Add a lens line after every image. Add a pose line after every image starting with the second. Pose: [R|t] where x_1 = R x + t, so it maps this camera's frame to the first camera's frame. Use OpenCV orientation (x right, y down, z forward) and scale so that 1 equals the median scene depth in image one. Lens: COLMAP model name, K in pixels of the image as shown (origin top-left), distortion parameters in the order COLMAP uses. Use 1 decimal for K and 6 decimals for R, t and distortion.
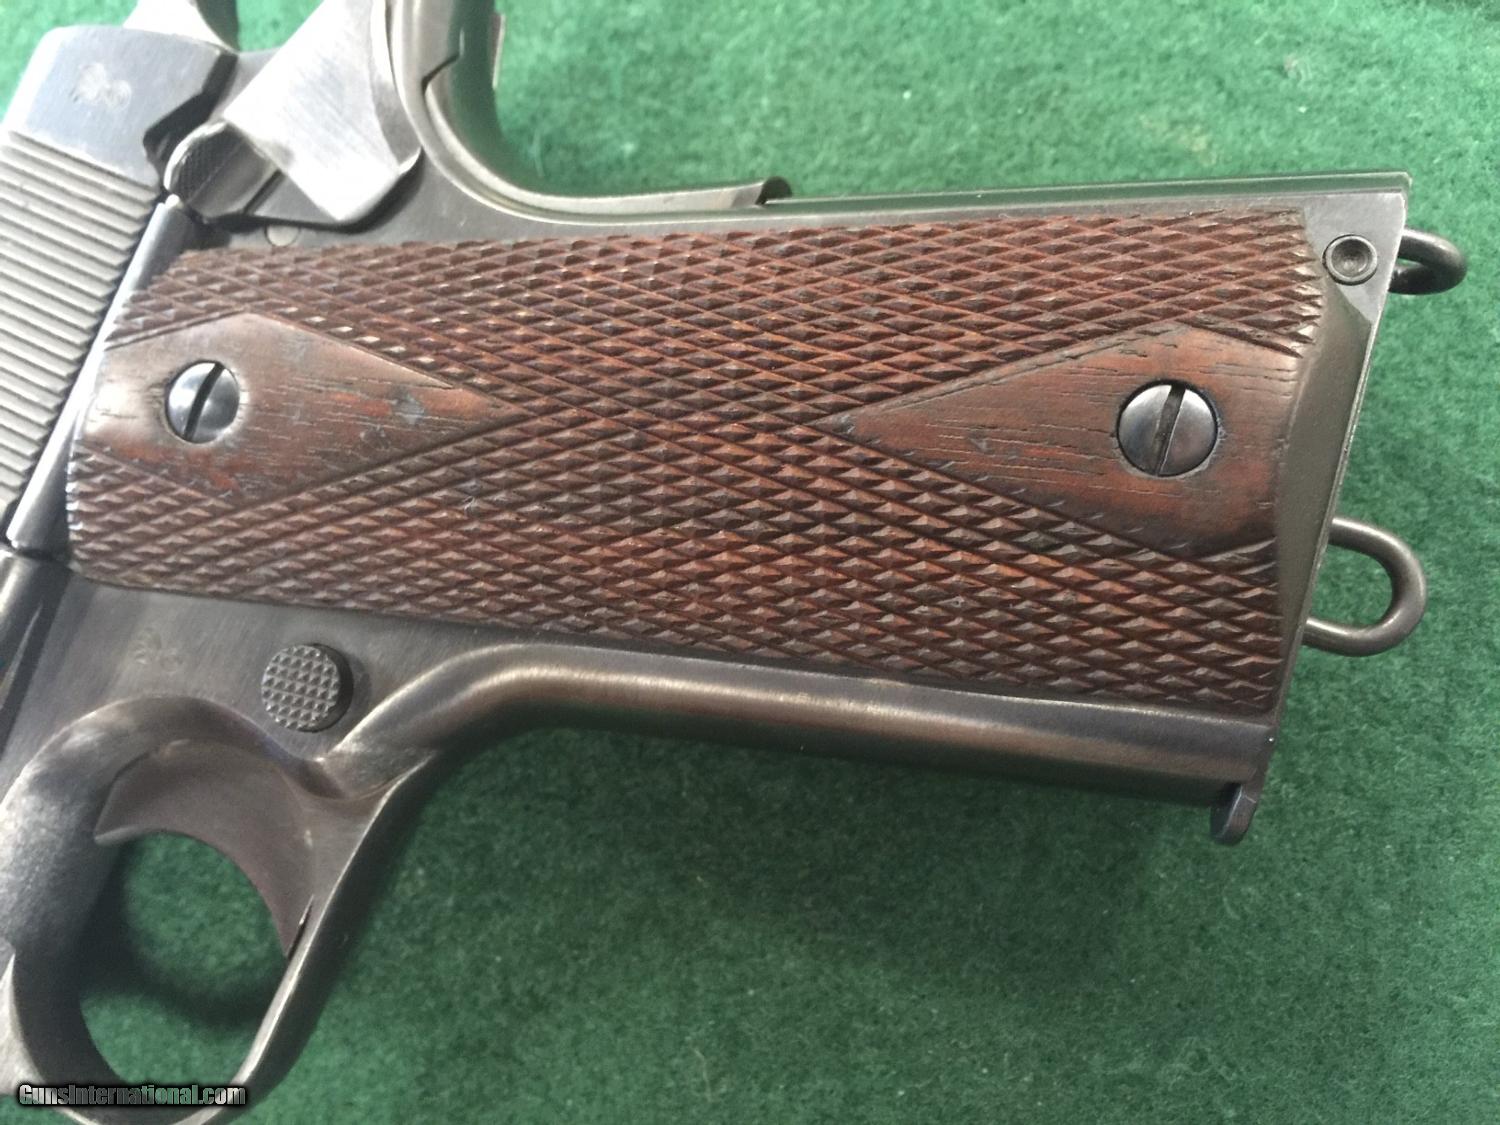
lens RADIAL K [[1334.4, 0, 750.0], [0, 1334.4, 562.5], [0, 0, 1]] dist [0.043665, -0.002307]
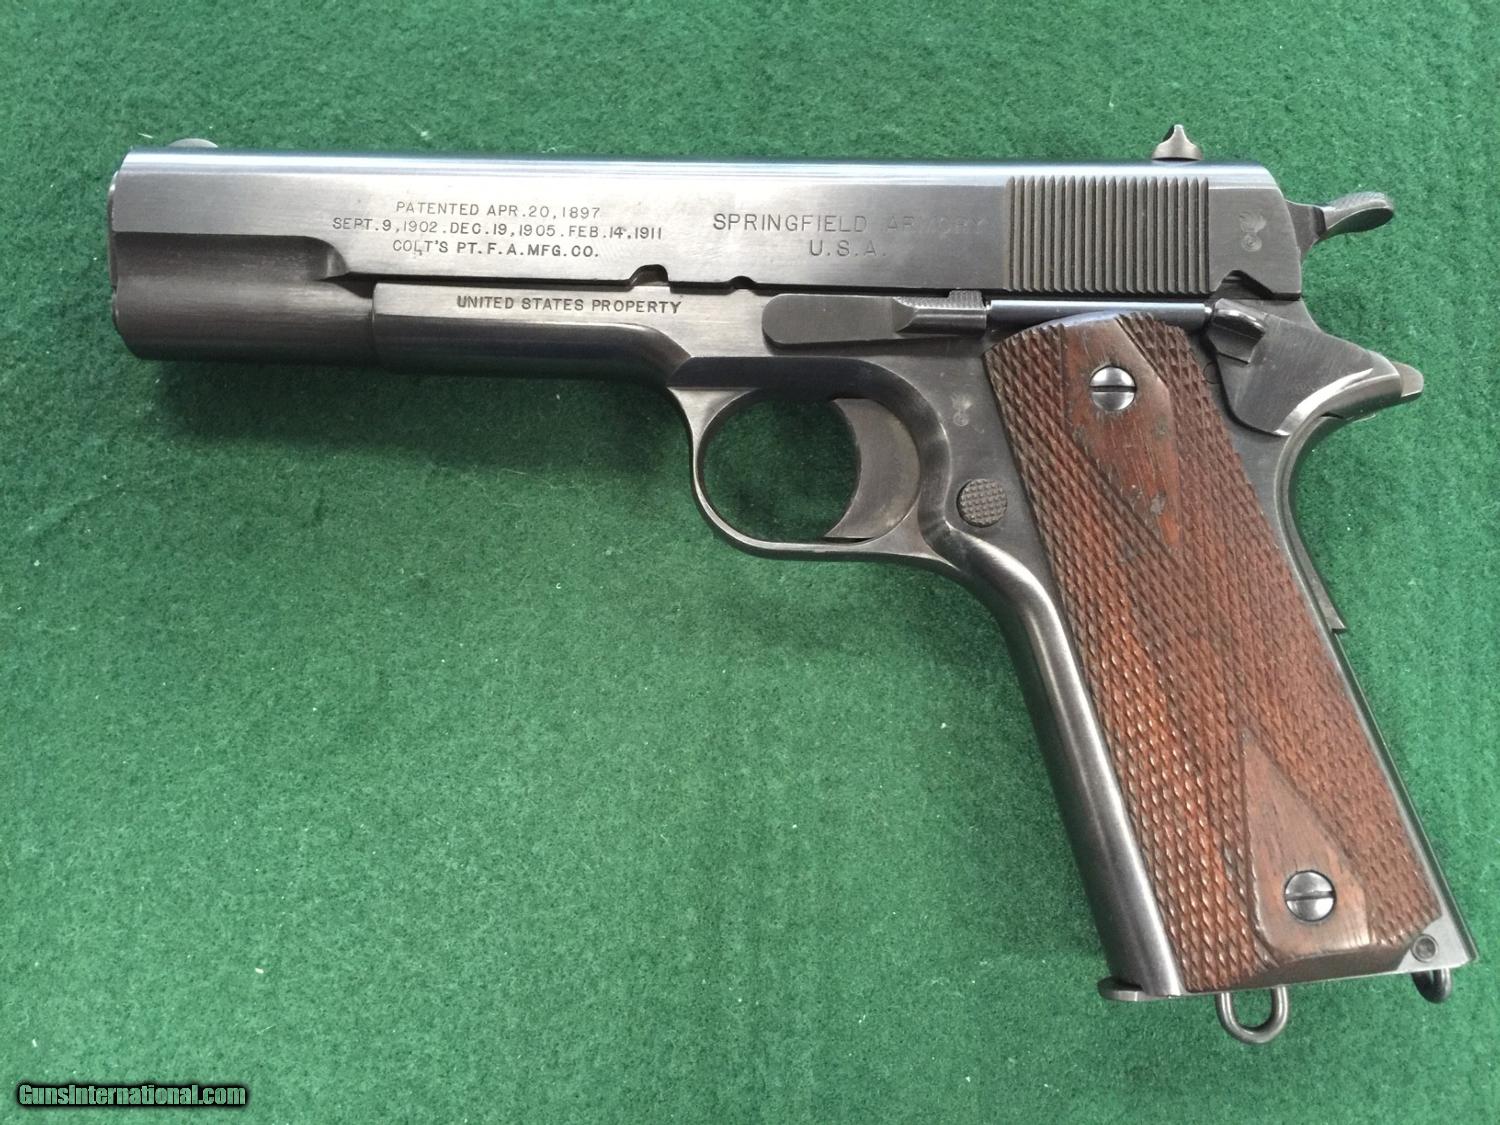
lens RADIAL K [[1257.7, 0, 750.0], [0, 1257.7, 562.5], [0, 0, 1]] dist [-0.002384, -0.000493]
pose [[0.384128, 0.921704, 0.053922, -0.469153], [-0.919301, 0.376403, 0.114922, 0.217973], [0.085627, -0.093715, 0.991910, -0.714333]]
